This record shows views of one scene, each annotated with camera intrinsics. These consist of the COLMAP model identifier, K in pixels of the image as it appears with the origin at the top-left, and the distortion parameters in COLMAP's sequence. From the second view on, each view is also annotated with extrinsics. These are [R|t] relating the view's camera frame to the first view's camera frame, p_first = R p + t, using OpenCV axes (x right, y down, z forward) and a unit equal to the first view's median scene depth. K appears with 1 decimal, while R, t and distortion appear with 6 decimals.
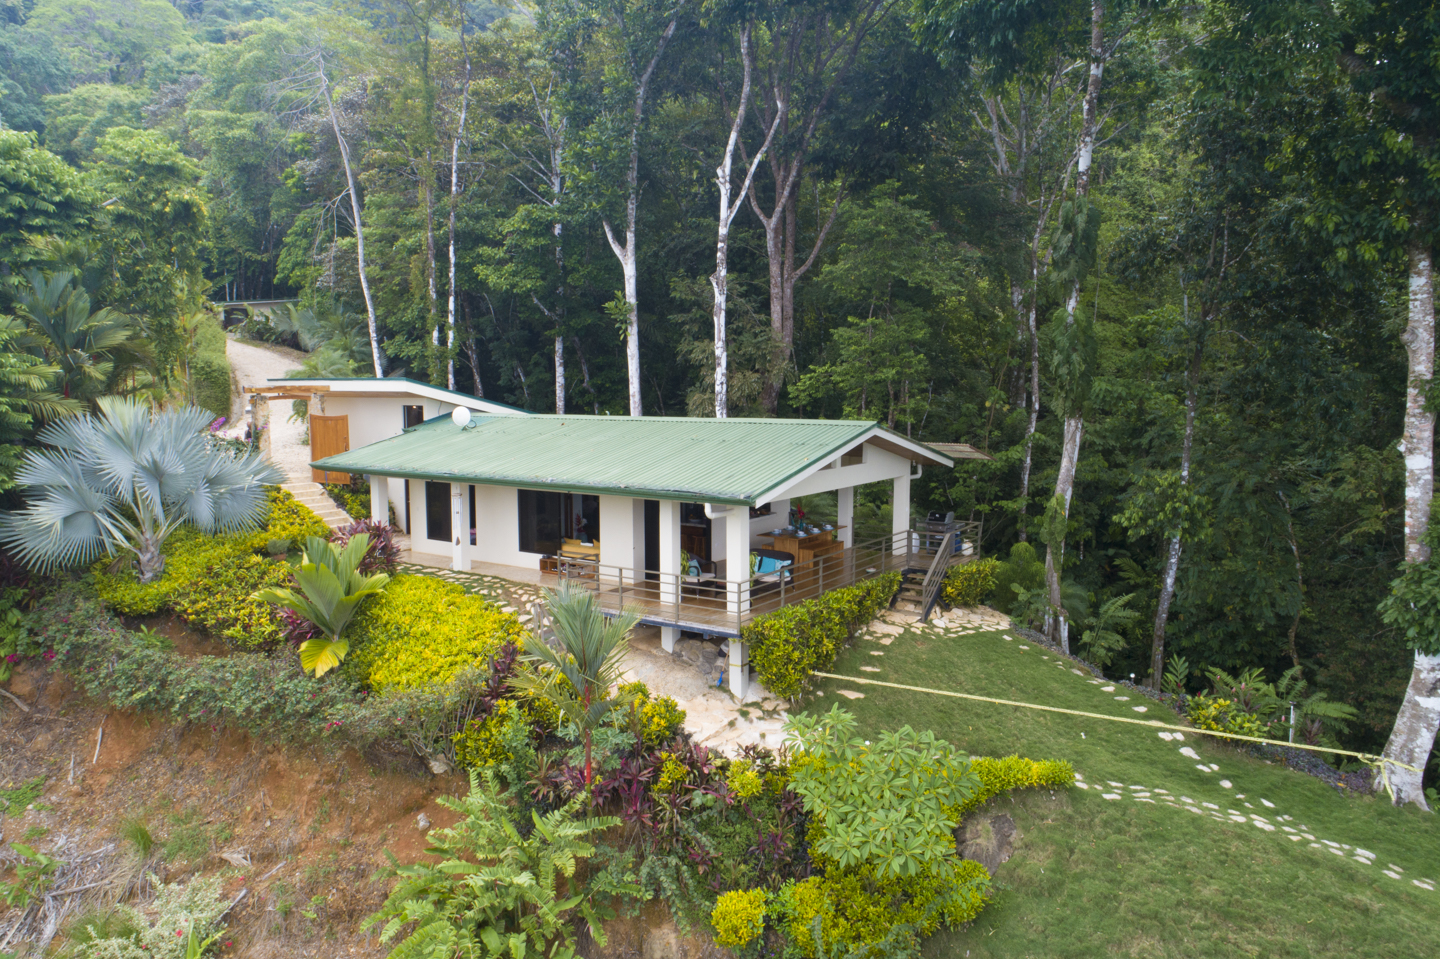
lens RADIAL K [[969.0, 0, 720.0], [0, 969.0, 479.5], [0, 0, 1]] dist [-0.004531, 0.006508]
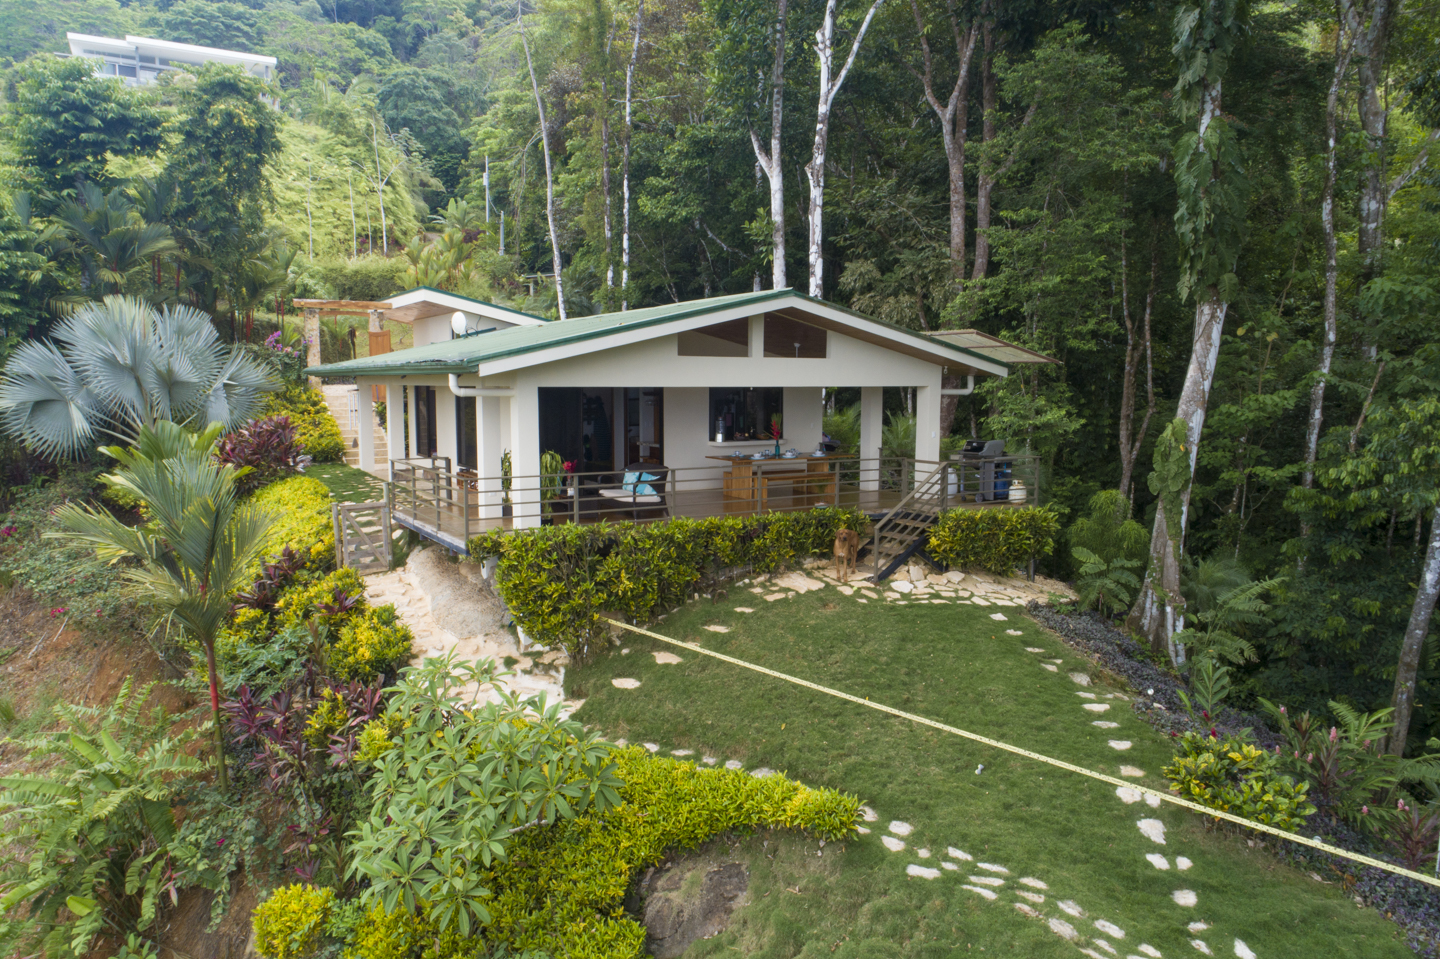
lens RADIAL K [[964.7, 0, 716.3], [0, 964.7, 479.3], [0, 0, 1]] dist [-0.001499, 0.002250]
pose [[0.909718, 0.043810, -0.412910, 0.401659], [-0.042480, 0.999020, 0.012406, 0.072301], [0.413049, 0.006254, 0.910688, 0.331711]]
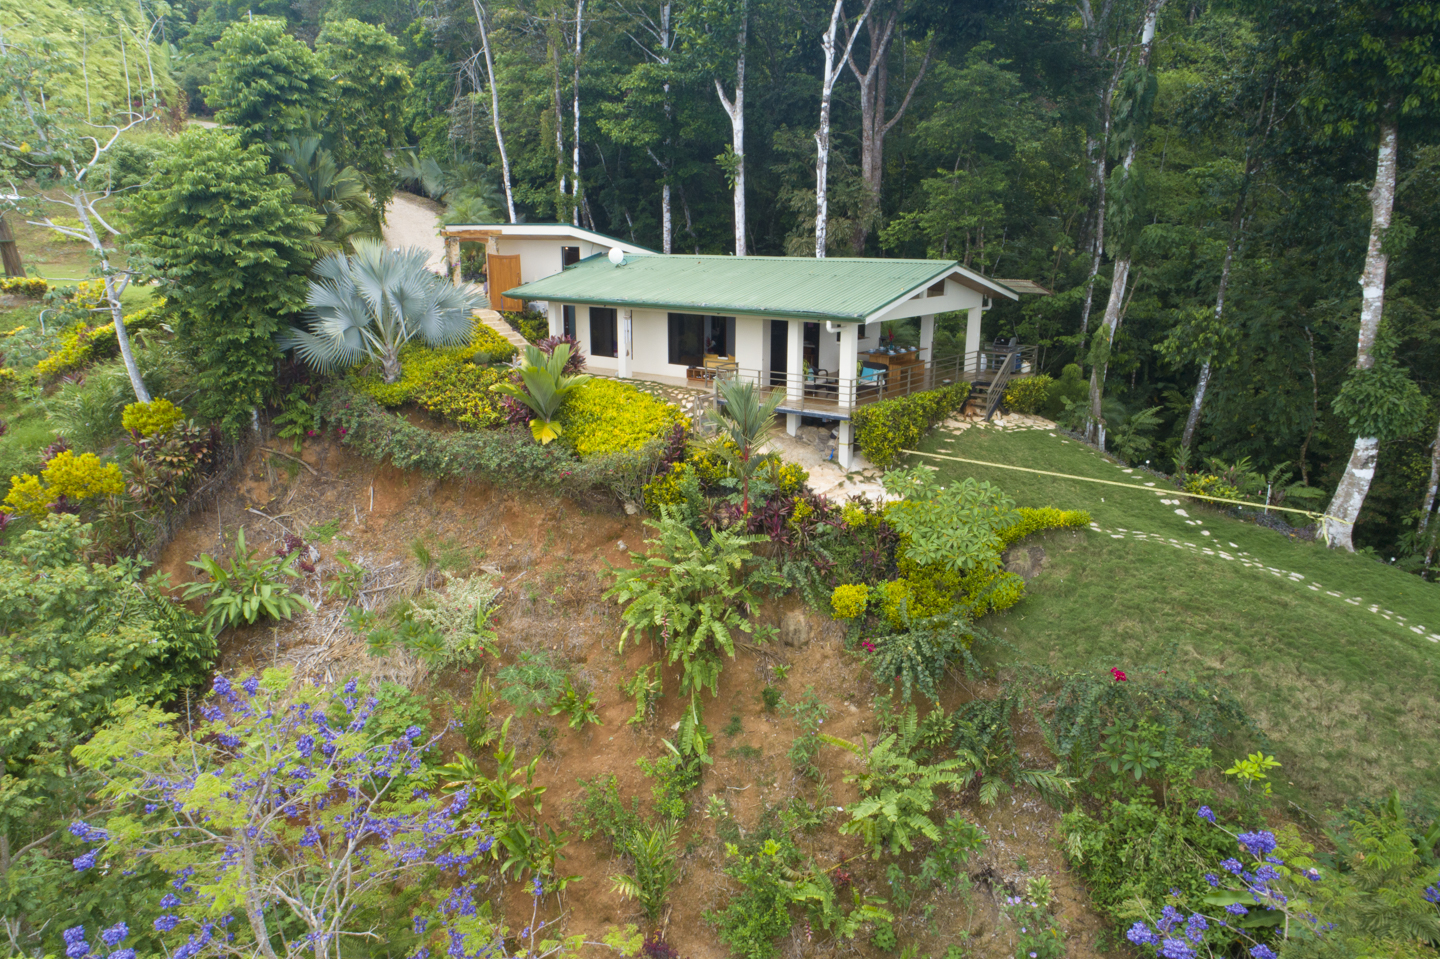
lens RADIAL K [[969.0, 0, 720.0], [0, 969.0, 479.5], [0, 0, 1]] dist [-0.004531, 0.006508]
pose [[0.997778, 0.019815, -0.063608, -0.060270], [-0.009711, 0.987805, 0.155393, 0.028254], [0.065911, -0.154430, 0.985803, -0.305662]]
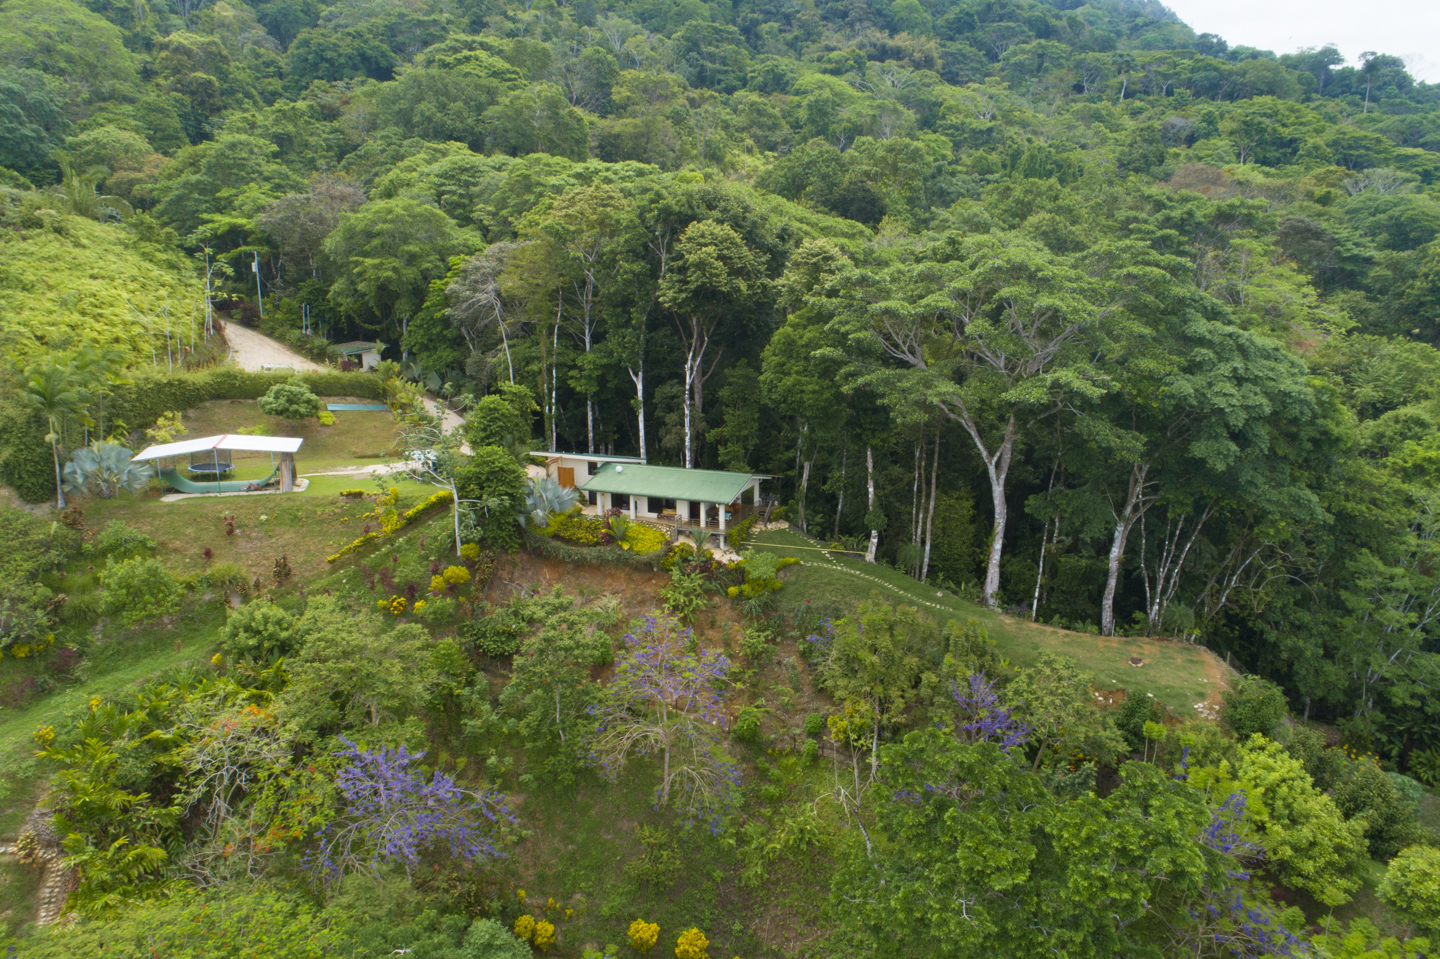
lens RADIAL K [[964.7, 0, 716.3], [0, 964.7, 479.3], [0, 0, 1]] dist [-0.001499, 0.002250]
pose [[0.980279, -0.045531, 0.192301, -0.673097], [0.021782, 0.992061, 0.123853, -0.494692], [-0.196413, -0.117222, 0.973489, -2.527383]]
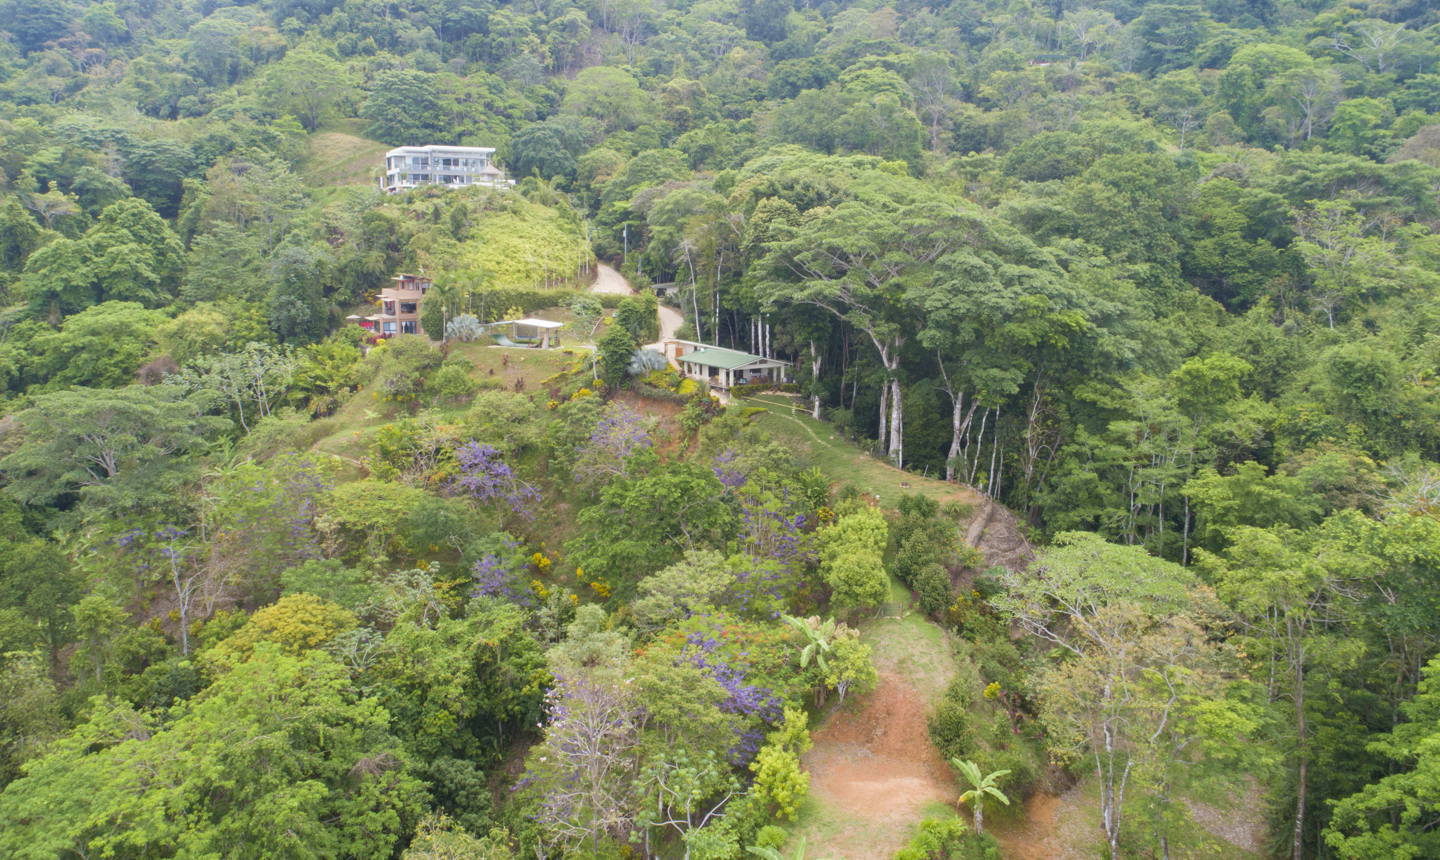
lens RADIAL K [[964.3, 0, 674.8], [0, 964.3, 427.6], [0, 0, 1]] dist [0.000563, 0.000129]
pose [[0.905577, 0.076550, -0.417218, 2.069208], [-0.041873, 0.994910, 0.091657, -0.141988], [0.422110, -0.065532, 0.904173, -4.336419]]
